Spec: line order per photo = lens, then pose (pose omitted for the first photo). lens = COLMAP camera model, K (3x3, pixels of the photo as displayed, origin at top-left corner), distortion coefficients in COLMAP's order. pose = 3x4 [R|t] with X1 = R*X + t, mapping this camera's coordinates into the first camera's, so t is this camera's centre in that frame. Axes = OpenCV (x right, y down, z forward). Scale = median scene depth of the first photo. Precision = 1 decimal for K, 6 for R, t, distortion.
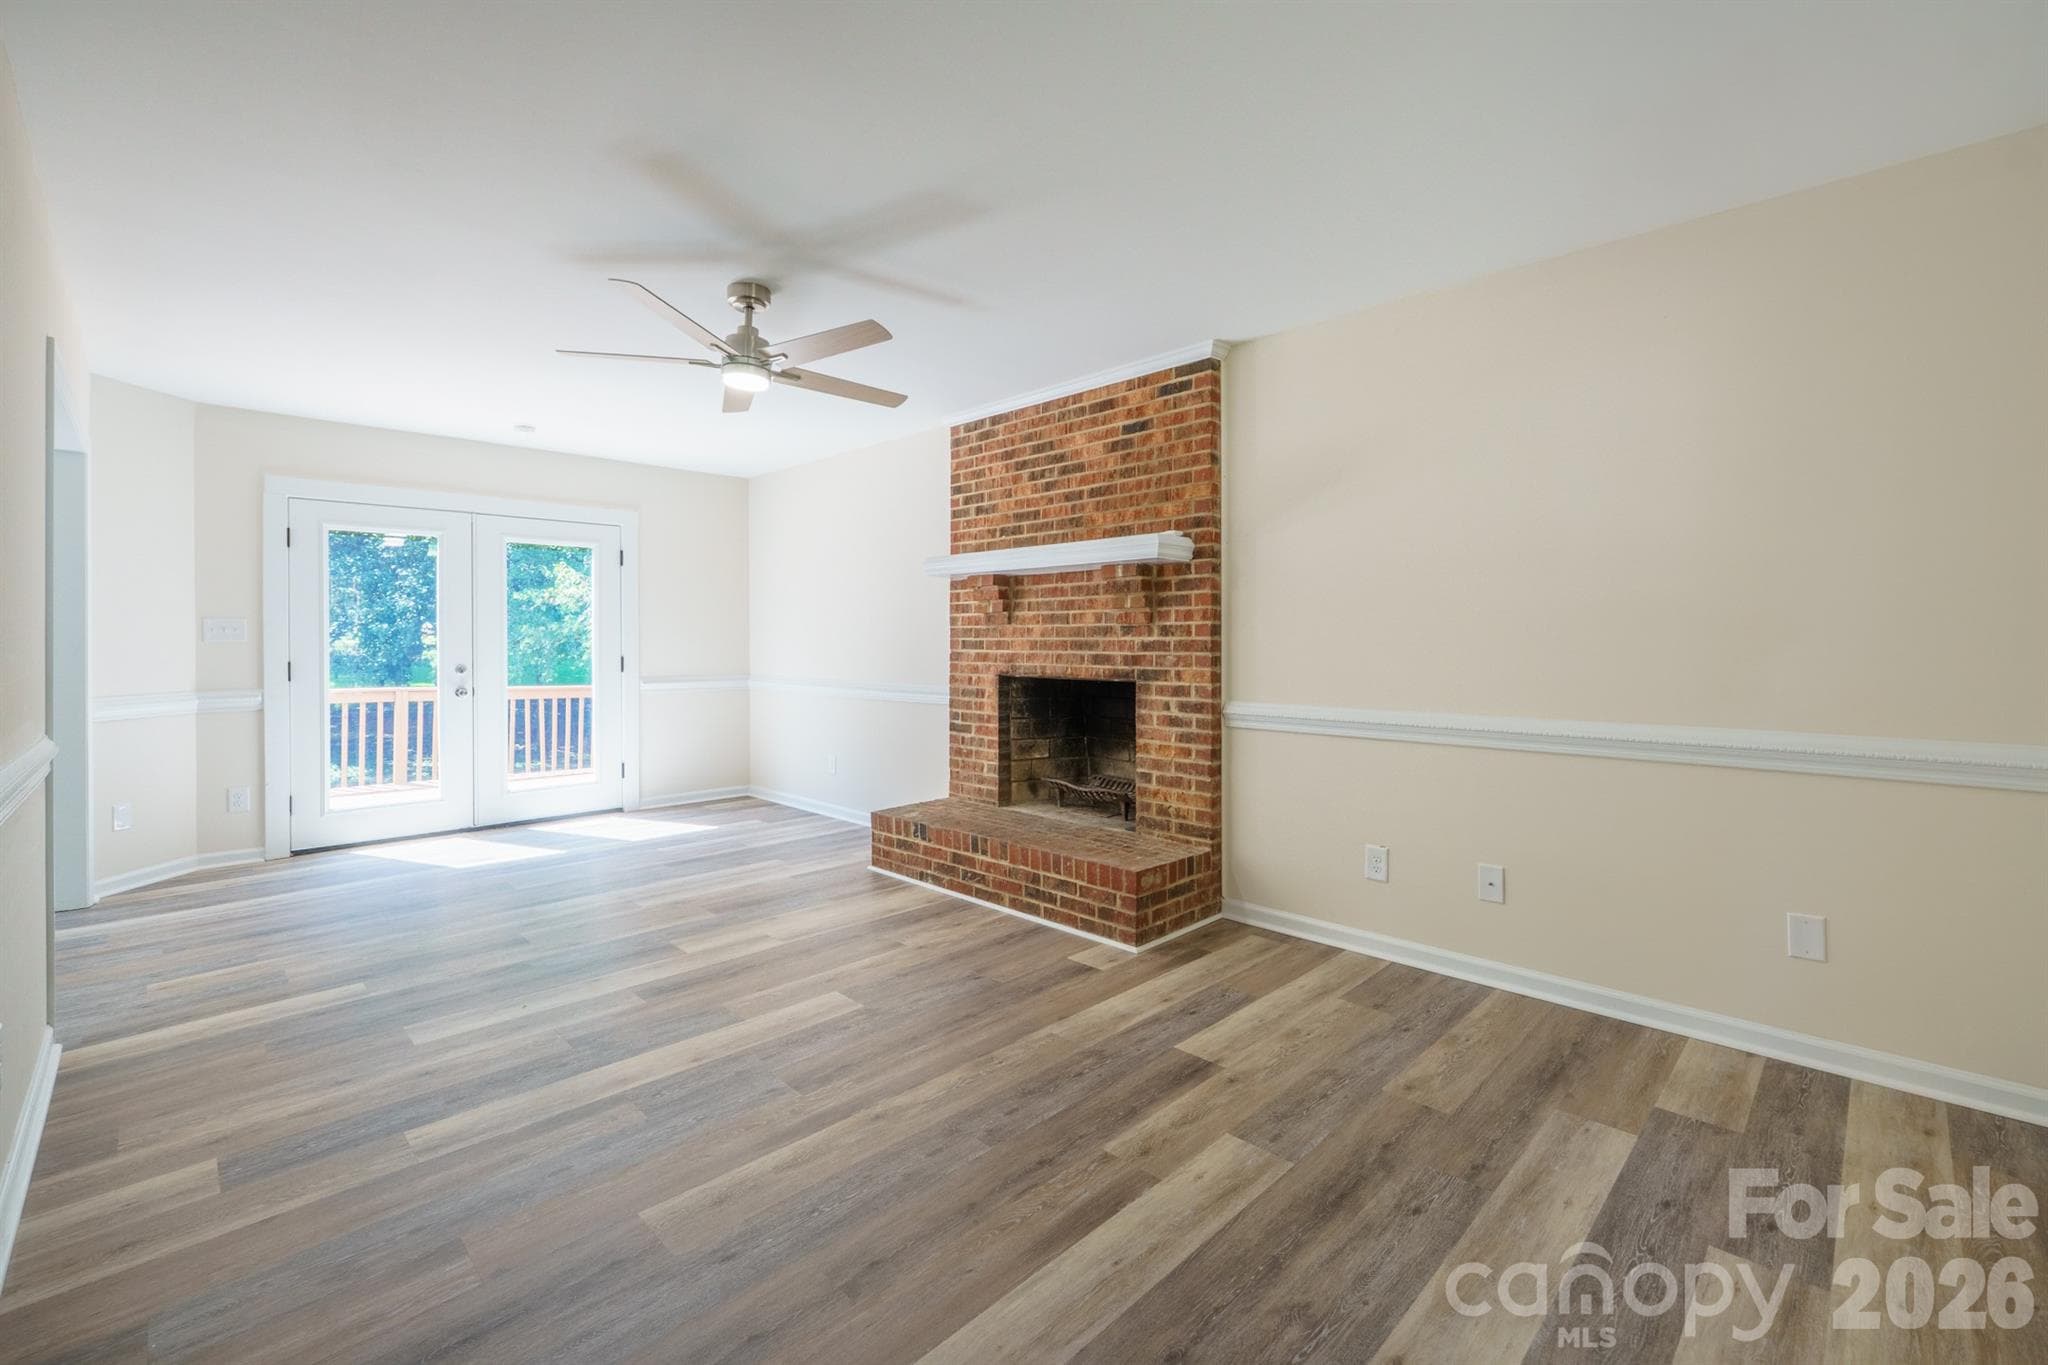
lens RADIAL K [[873.0, 0, 1038.6], [0, 873.0, 640.3], [0, 0, 1]] dist [-0.000724, -0.000917]
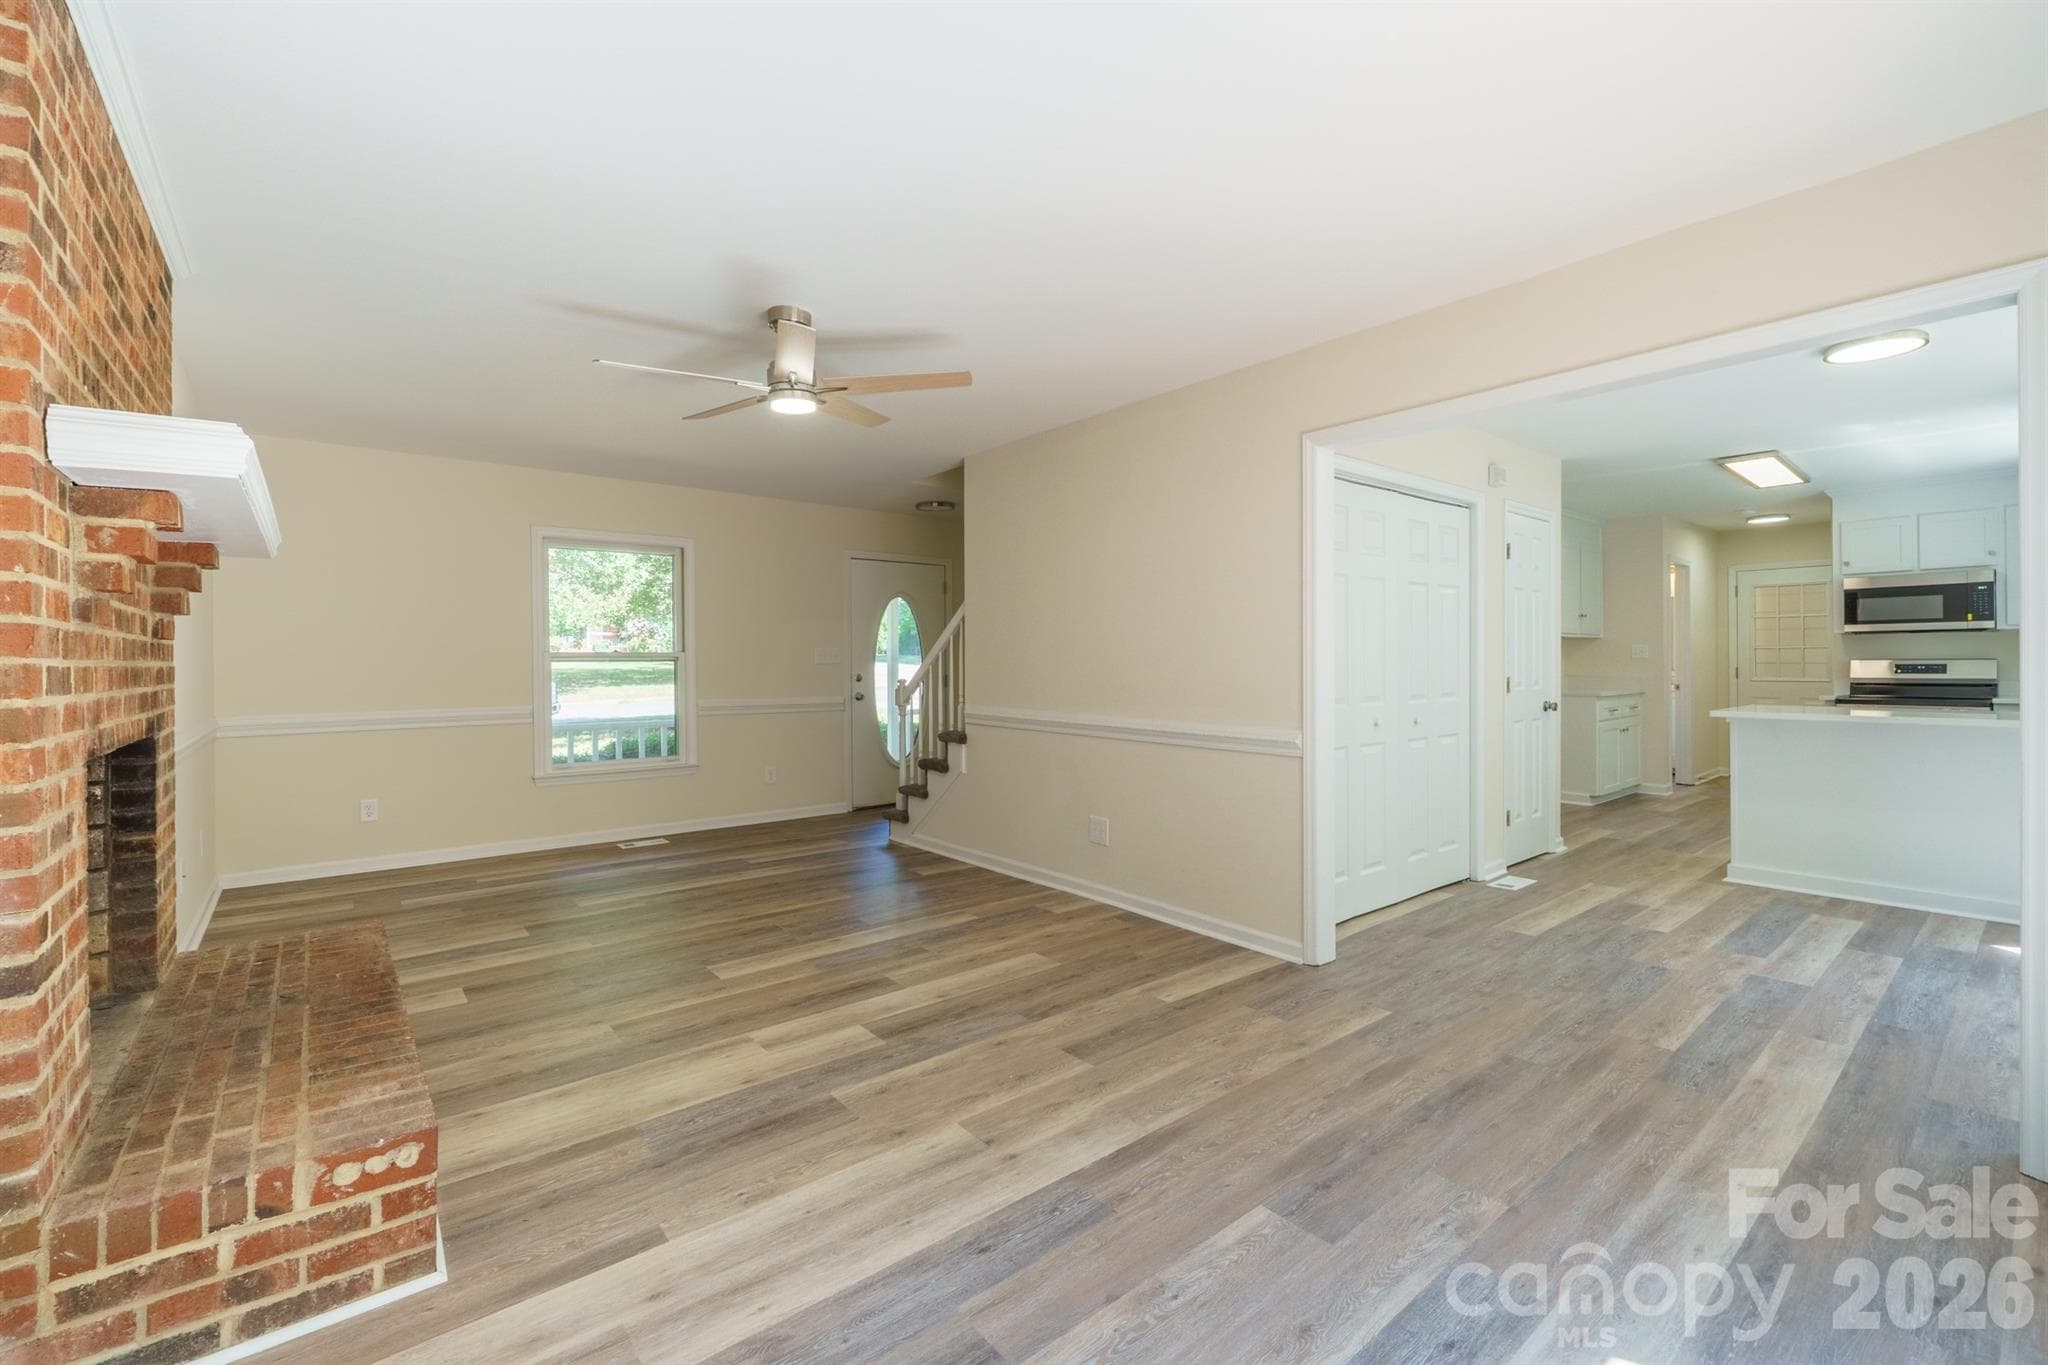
lens RADIAL K [[873.0, 0, 1027.3], [0, 873.0, 667.1], [0, 0, 1]] dist [-0.000724, -0.000917]
pose [[-0.993920, 0.006242, 0.109931, -0.752609], [0.007028, 0.999952, 0.006759, -0.000945], [-0.109883, 0.007491, -0.993916, 2.082865]]
